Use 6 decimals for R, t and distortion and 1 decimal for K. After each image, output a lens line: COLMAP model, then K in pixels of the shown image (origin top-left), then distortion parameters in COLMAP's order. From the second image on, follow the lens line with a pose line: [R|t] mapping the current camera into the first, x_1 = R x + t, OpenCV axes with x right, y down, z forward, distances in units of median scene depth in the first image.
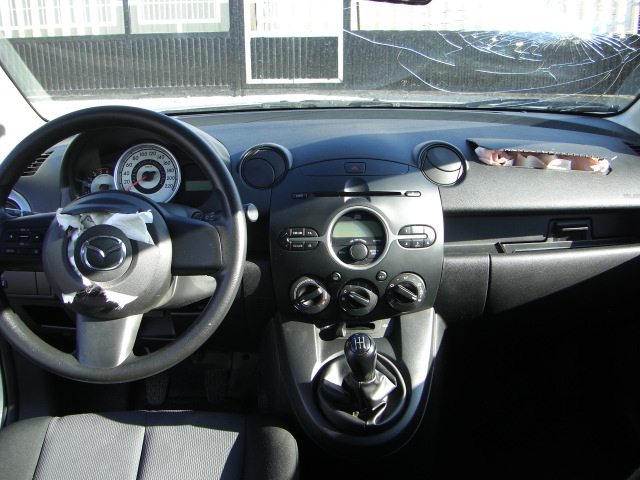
lens RADIAL K [[726.0, 0, 320.0], [0, 726.0, 240.0], [0, 0, 1]] dist [-0.179316, 0.089444]
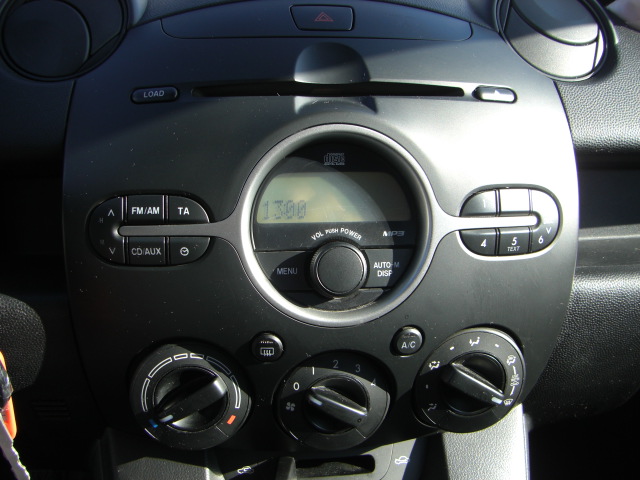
lens RADIAL K [[726.0, 0, 320.0], [0, 726.0, 240.0], [0, 0, 1]] dist [-0.179316, 0.089444]
pose [[0.994903, -0.003787, 0.100765, 0.012619], [0.000075, 0.999322, 0.036814, -0.008147], [-0.100836, -0.036619, 0.994229, 0.678659]]
